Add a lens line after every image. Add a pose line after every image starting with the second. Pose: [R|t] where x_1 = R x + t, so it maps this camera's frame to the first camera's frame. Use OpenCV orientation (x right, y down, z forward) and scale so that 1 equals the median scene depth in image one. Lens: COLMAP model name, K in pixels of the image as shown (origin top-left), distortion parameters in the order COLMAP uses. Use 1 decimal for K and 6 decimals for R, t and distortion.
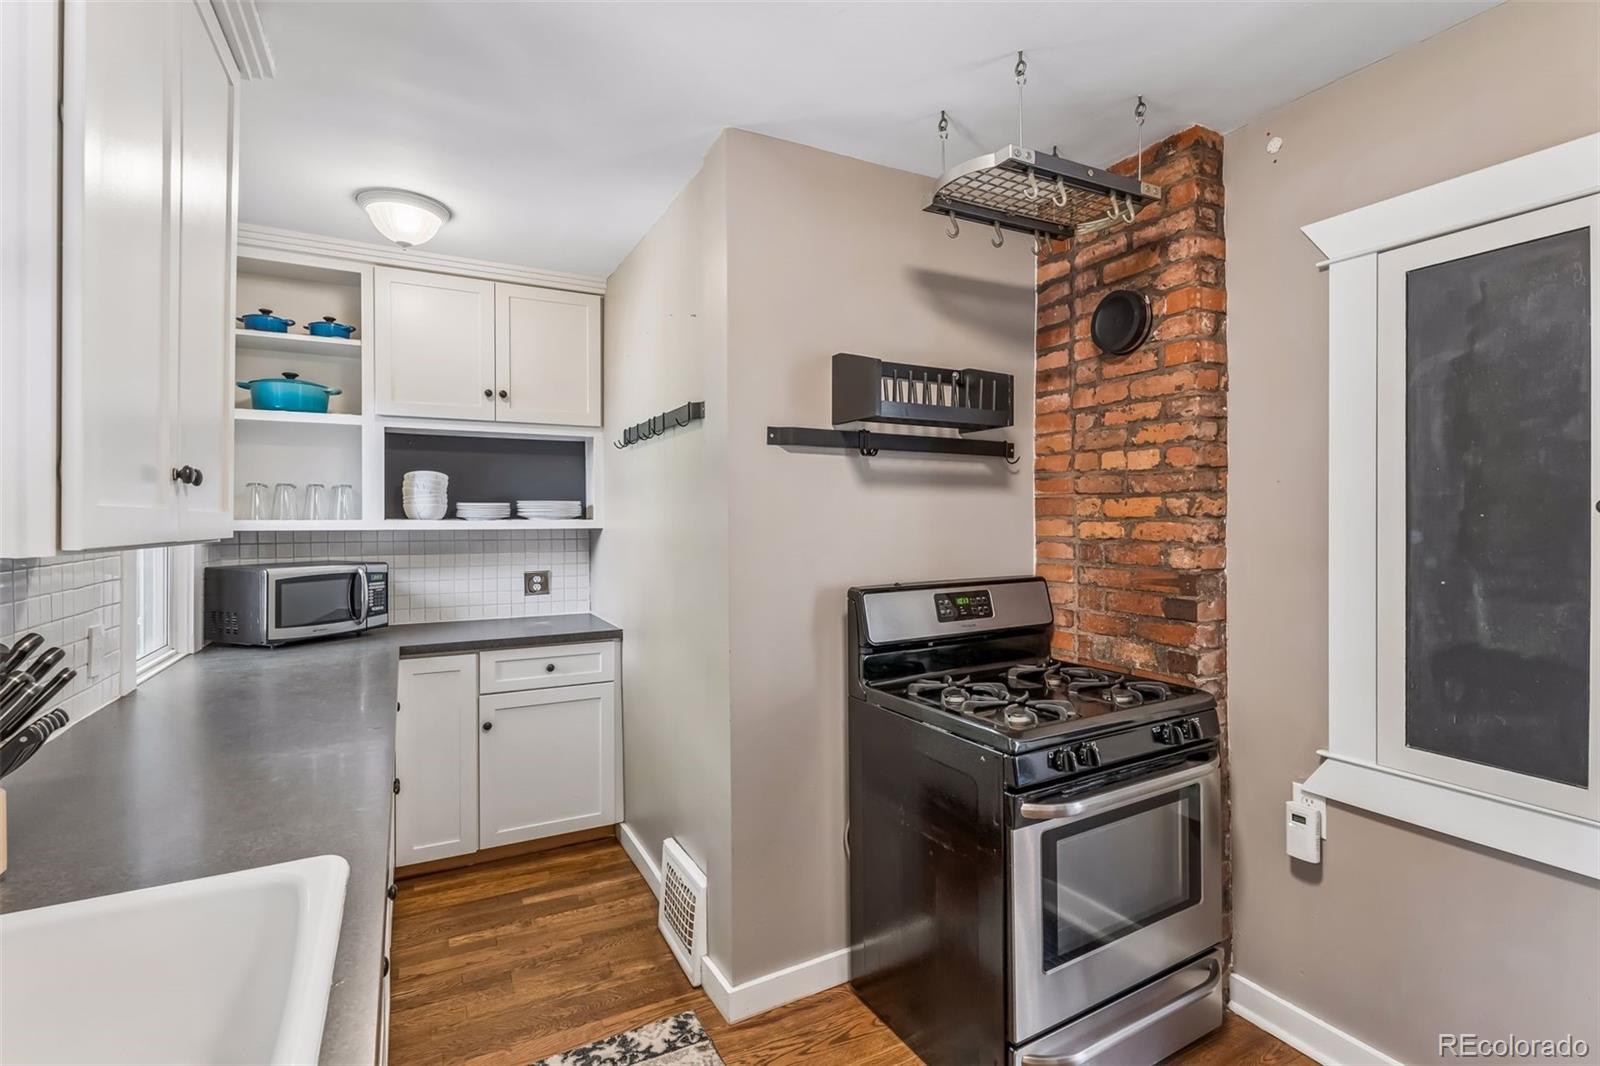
lens RADIAL K [[747.9, 0, 806.3], [0, 747.9, 519.5], [0, 0, 1]] dist [0.003345, 0.000030]
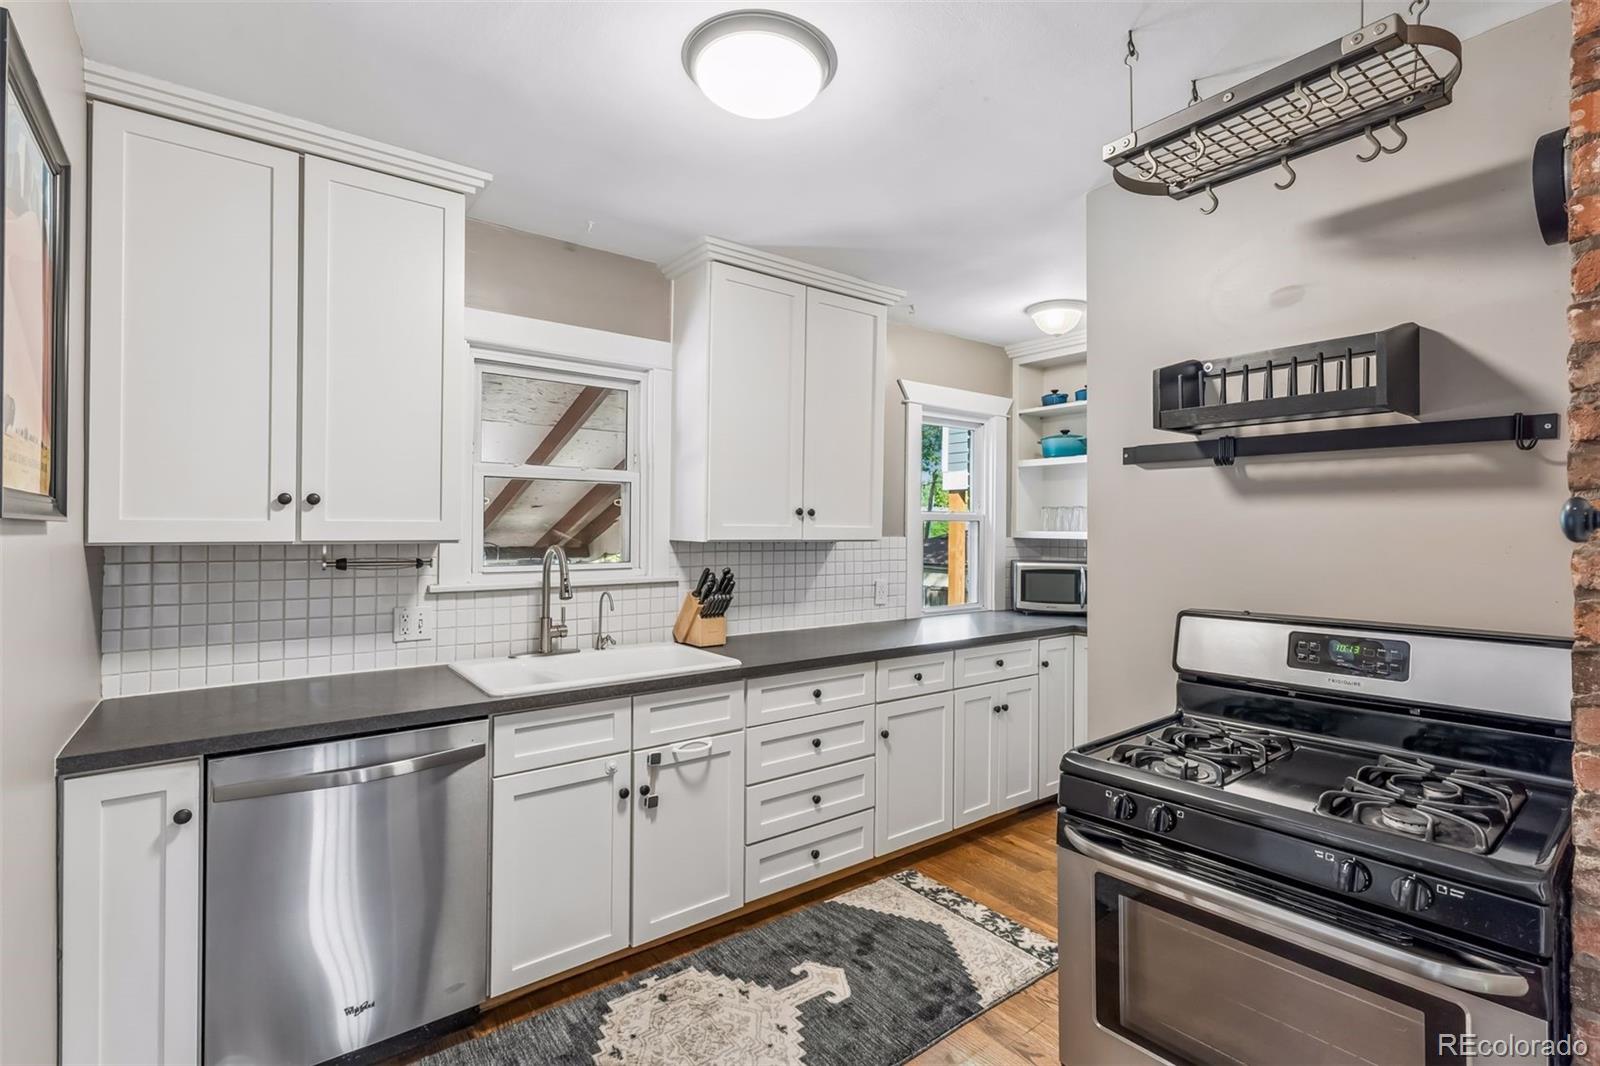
lens RADIAL K [[747.9, 0, 806.3], [0, 747.9, 519.5], [0, 0, 1]] dist [0.003345, 0.000030]
pose [[0.167591, -0.007427, -0.985829, 0.854952], [-0.006266, 0.999943, -0.008598, -0.009358], [0.985837, 0.007618, 0.167535, 0.347151]]
